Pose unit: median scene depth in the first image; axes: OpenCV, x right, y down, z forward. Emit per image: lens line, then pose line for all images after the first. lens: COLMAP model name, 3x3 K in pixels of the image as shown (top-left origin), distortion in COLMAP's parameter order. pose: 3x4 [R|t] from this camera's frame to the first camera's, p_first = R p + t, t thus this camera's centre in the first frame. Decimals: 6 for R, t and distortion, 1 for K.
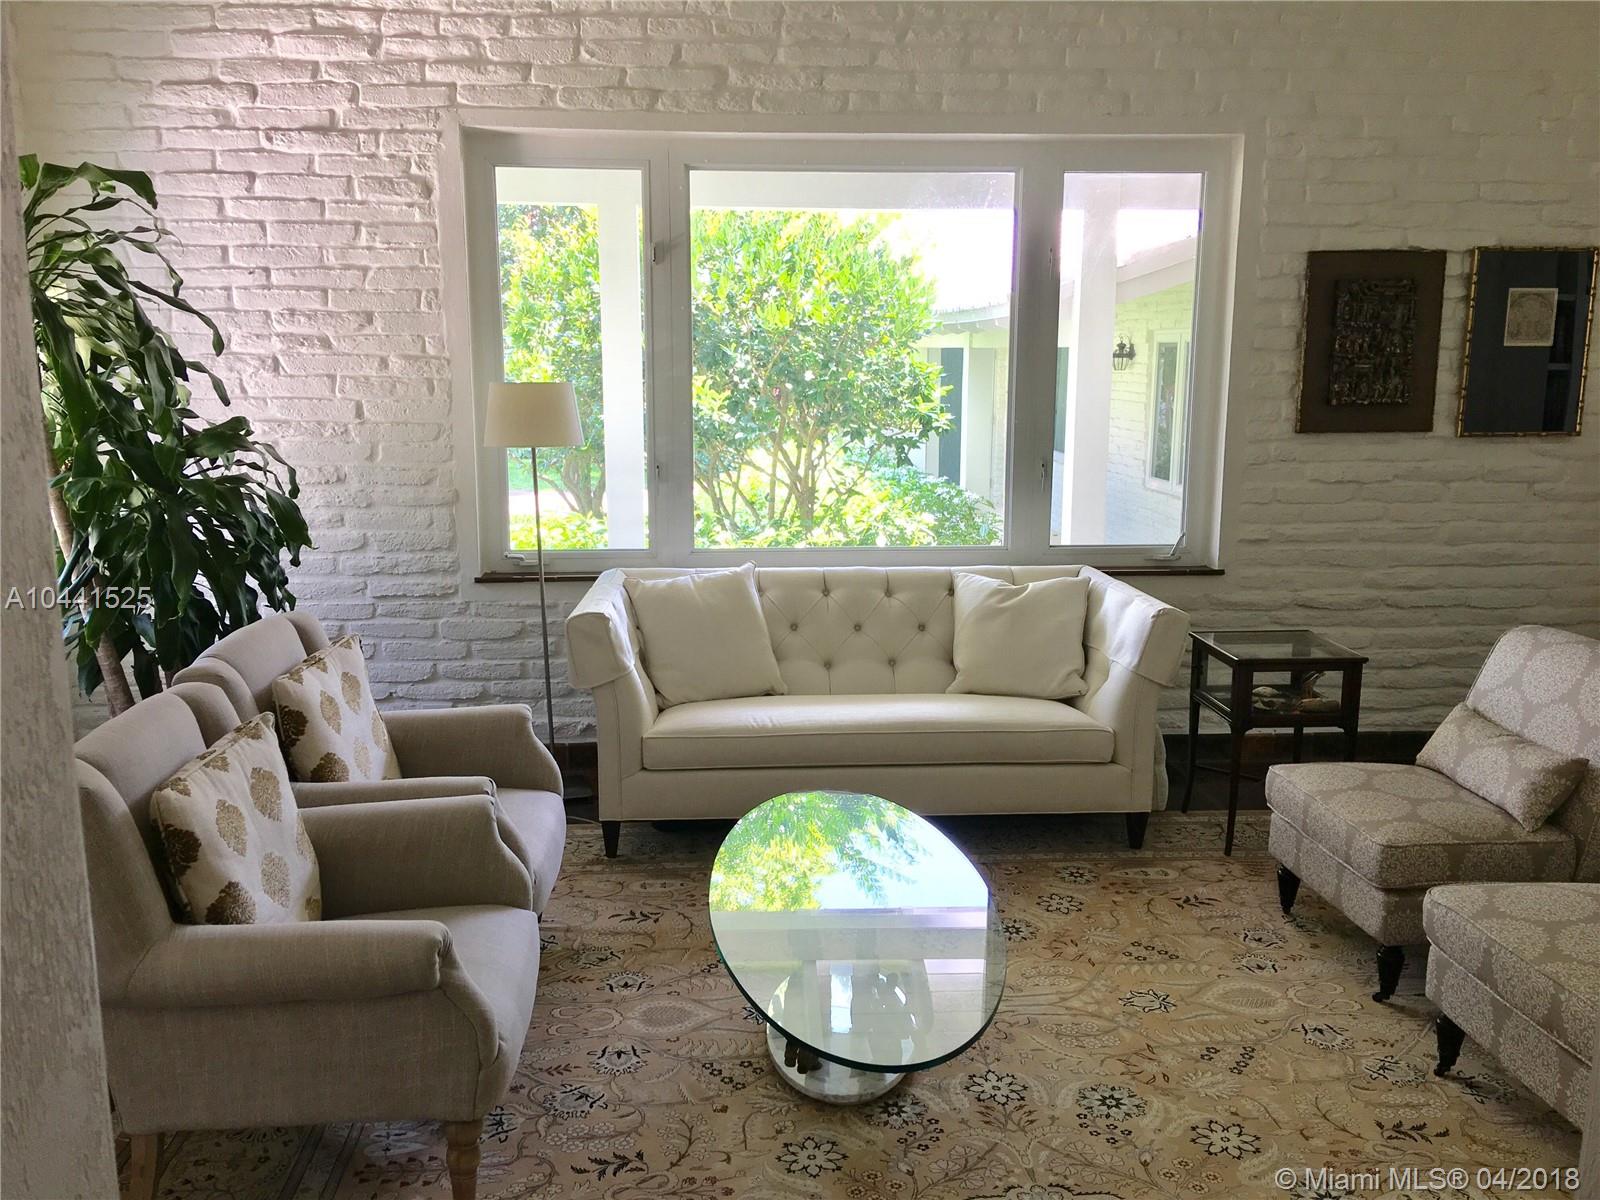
lens RADIAL K [[1358.5, 0, 791.6], [0, 1358.5, 601.6], [0, 0, 1]] dist [0.098391, -0.134501]
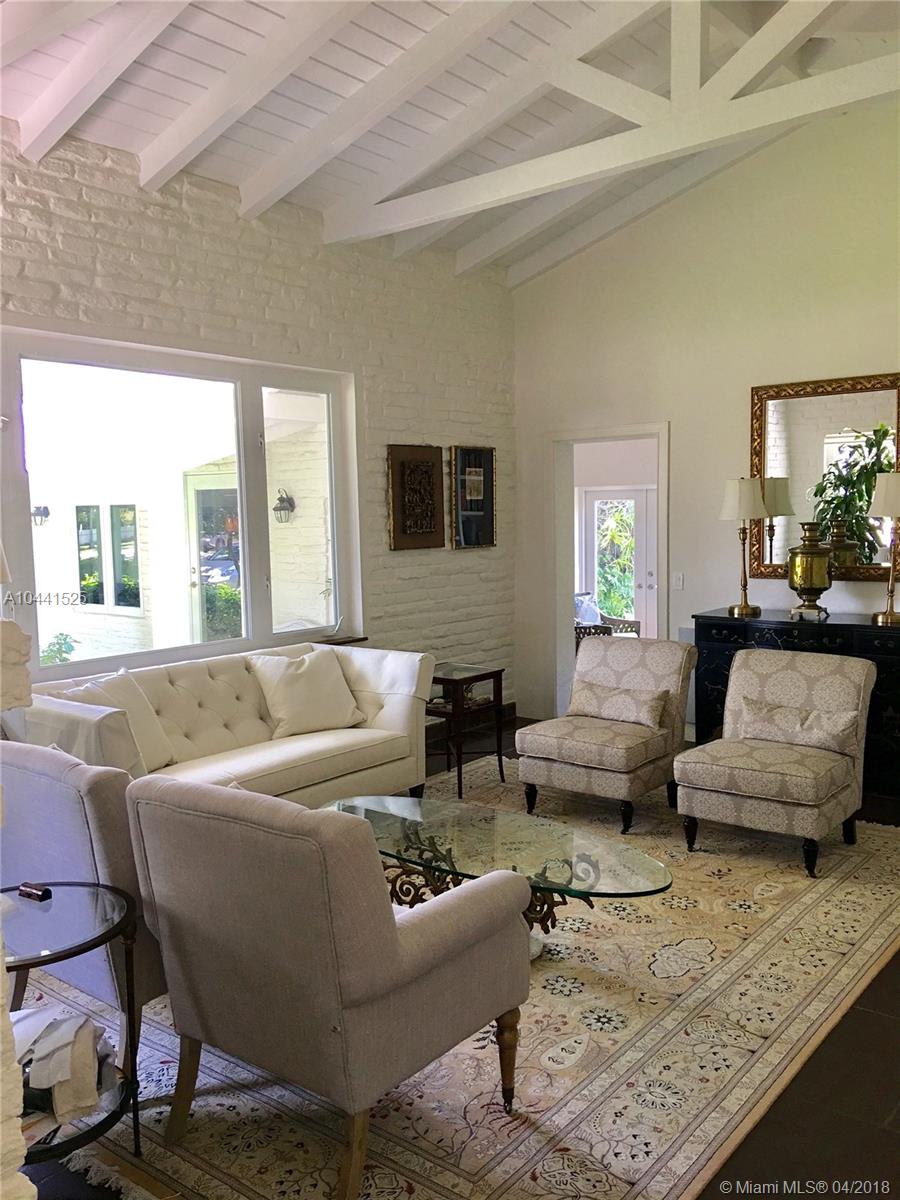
lens RADIAL K [[1018.9, 0, 449.3], [0, 1018.9, 600.6], [0, 0, 1]] dist [0.098391, -0.134501]
pose [[0.672926, -0.078100, 0.735575, -0.531019], [0.148826, 0.988371, -0.031210, -0.014543], [-0.724583, 0.130475, 0.676724, 0.124846]]
